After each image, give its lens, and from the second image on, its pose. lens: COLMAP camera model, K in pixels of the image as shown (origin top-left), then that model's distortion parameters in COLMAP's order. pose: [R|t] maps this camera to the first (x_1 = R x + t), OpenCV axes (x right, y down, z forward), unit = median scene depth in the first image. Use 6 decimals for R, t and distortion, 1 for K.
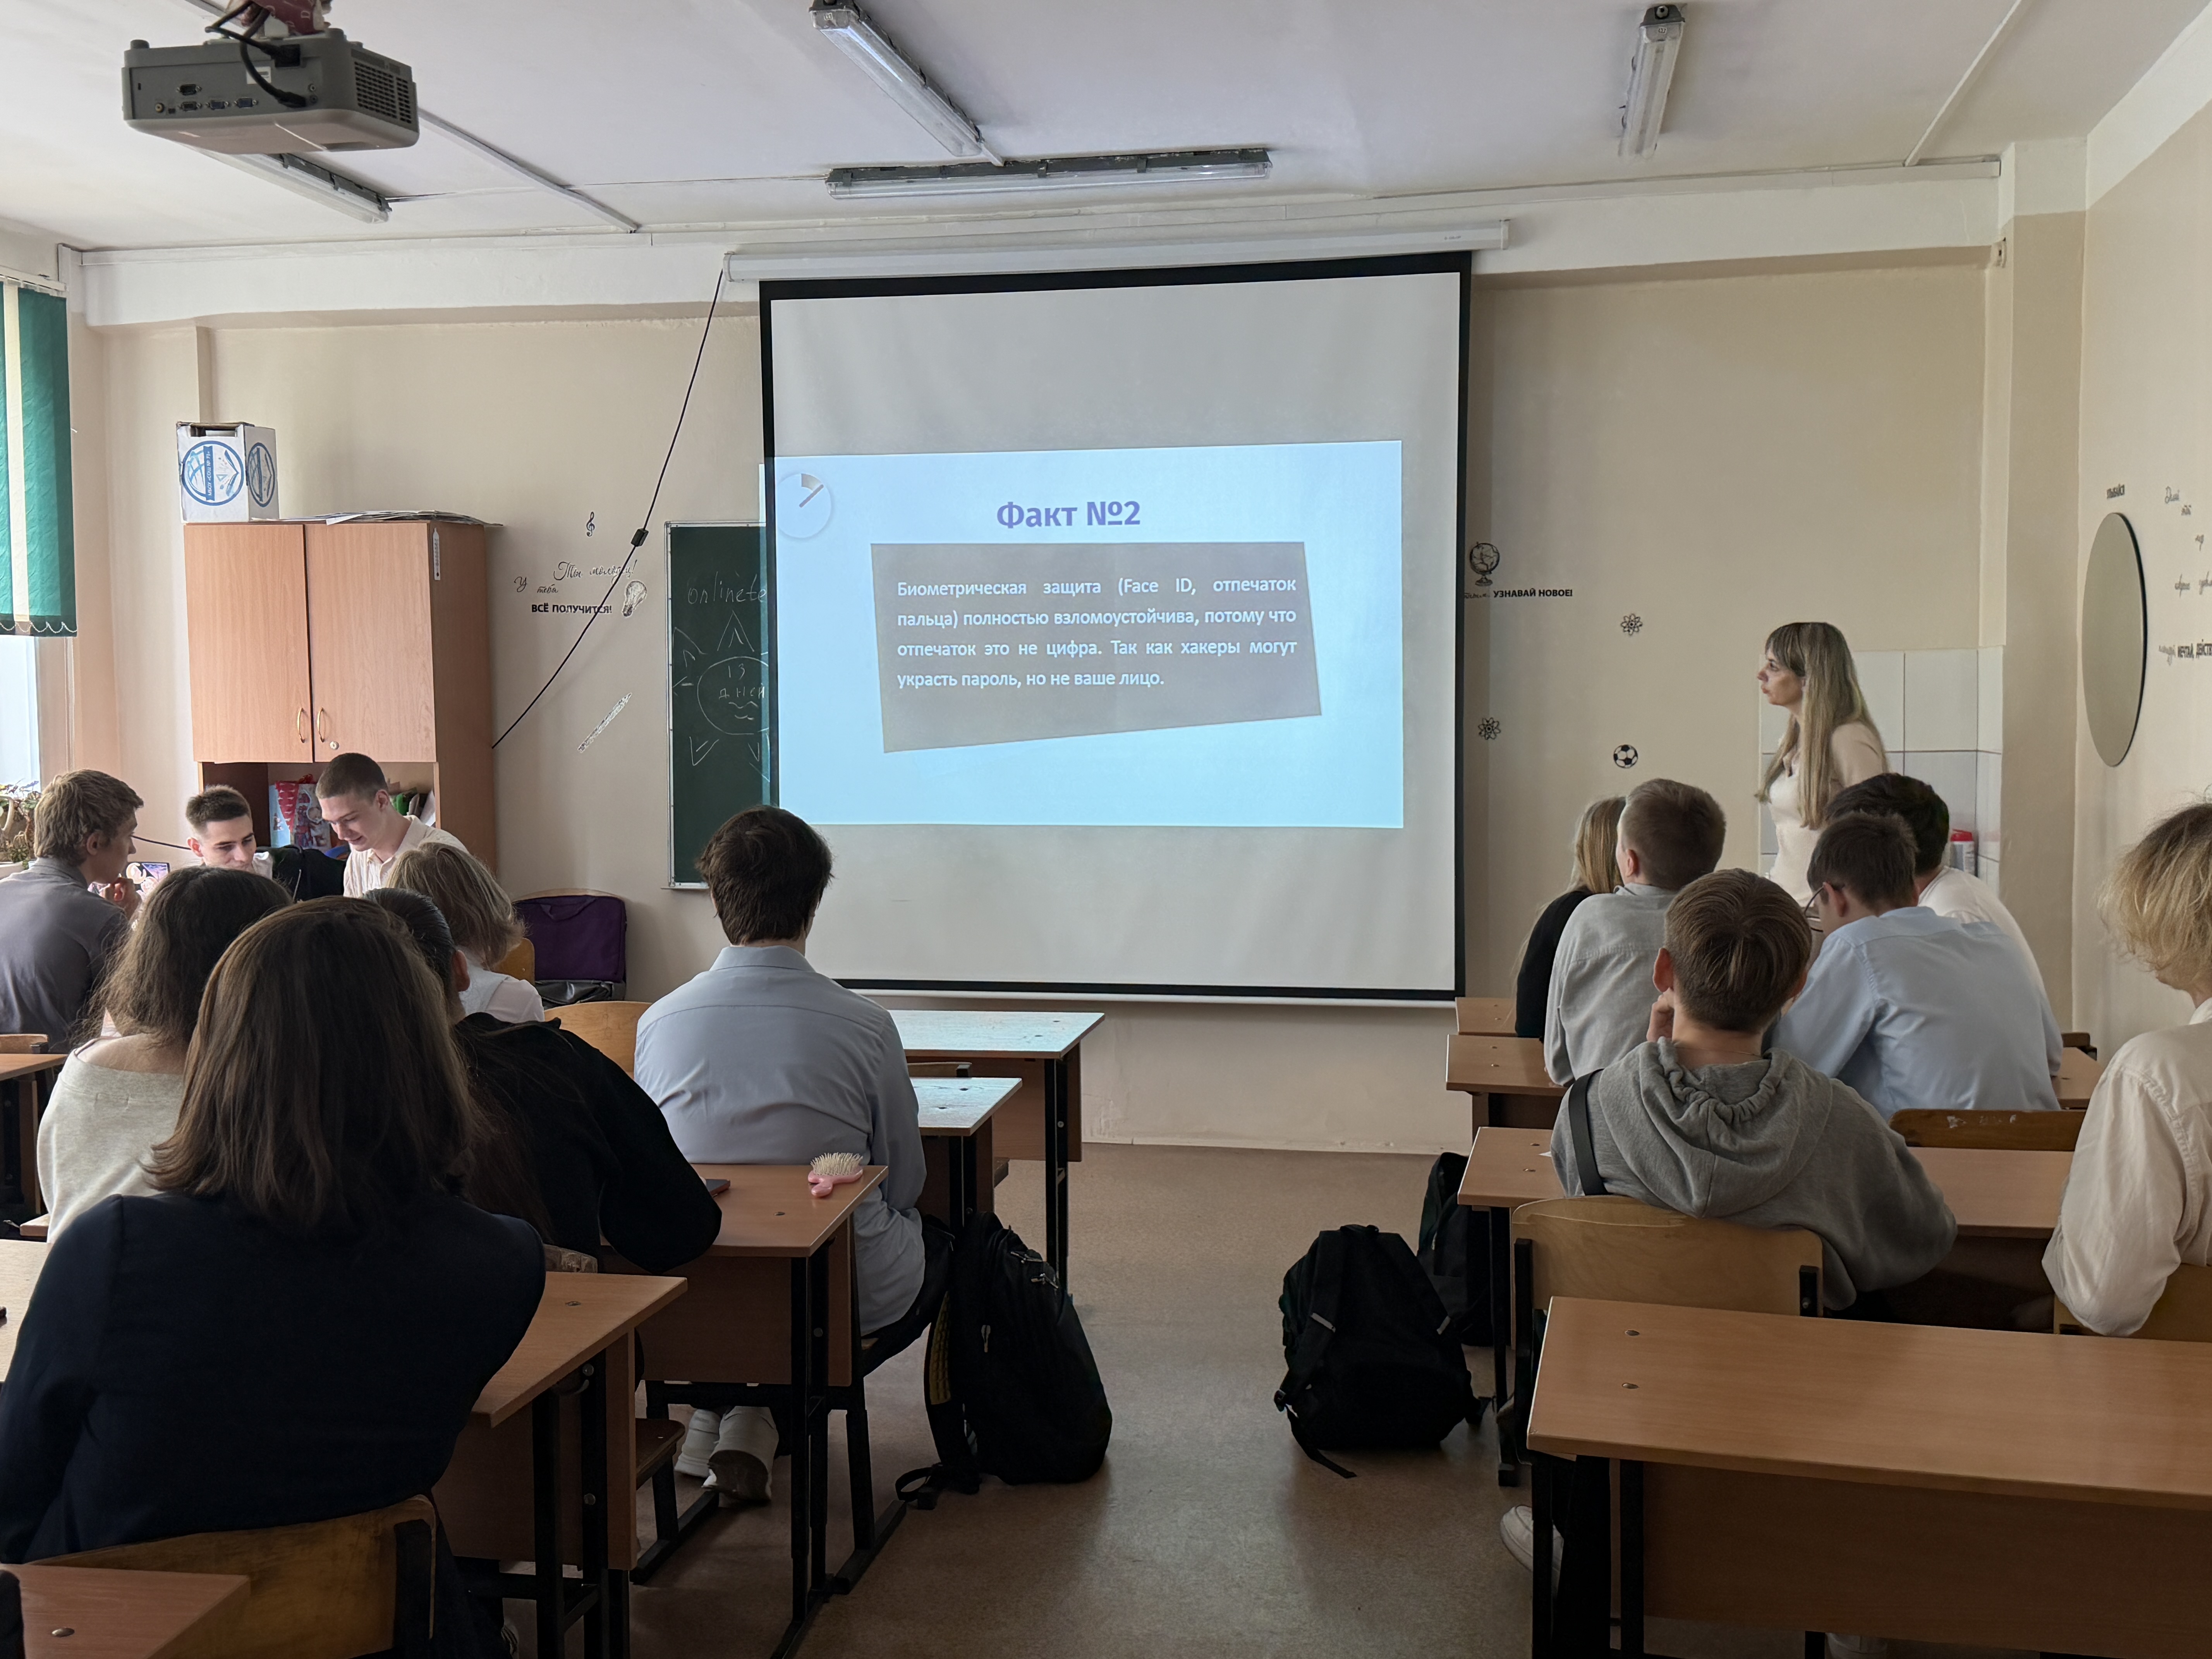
lens RADIAL K [[2375.3, 0, 1105.3], [0, 2375.3, 831.1], [0, 0, 1]] dist [-0.000147, 0.000000]
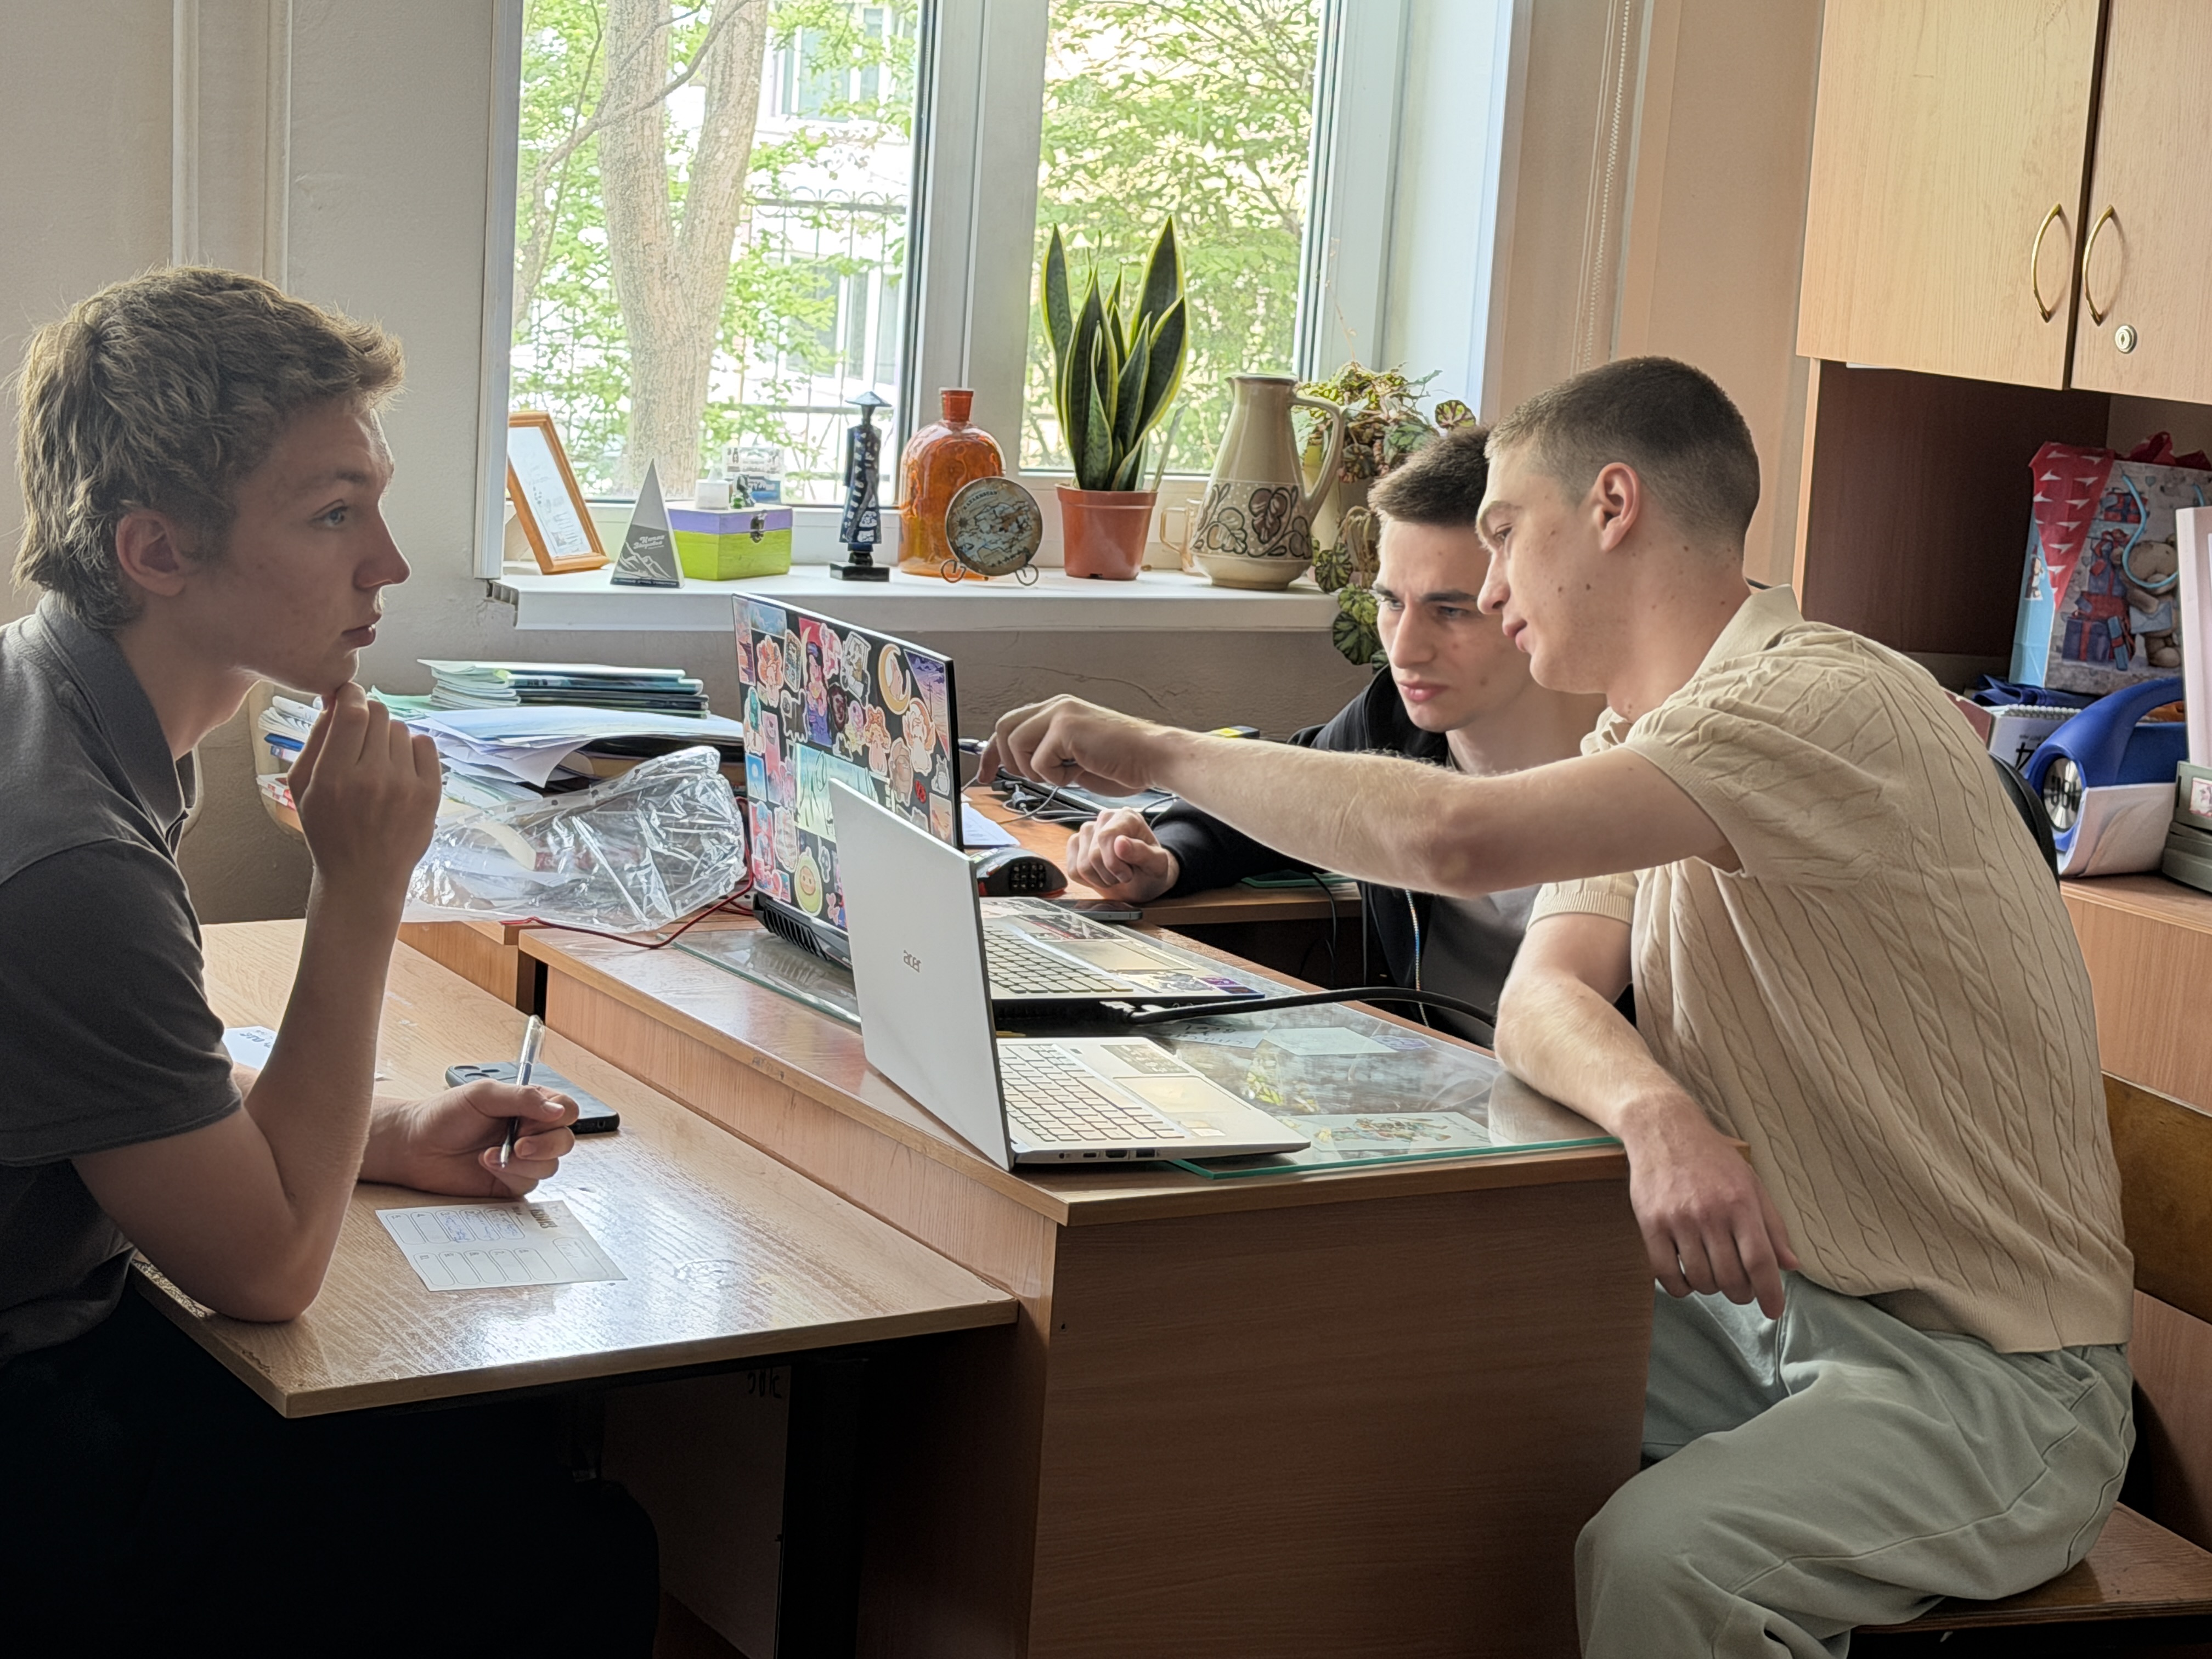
lens RADIAL K [[4117.7, 0, 1106.2], [0, 4117.7, 830.5], [0, 0, 1]] dist [0.024517, 0.000000]
pose [[0.649505, 0.172356, -0.740565, -0.016202], [-0.121606, 0.984979, 0.122587, -0.022242], [0.750570, 0.010436, 0.660708, 0.544804]]
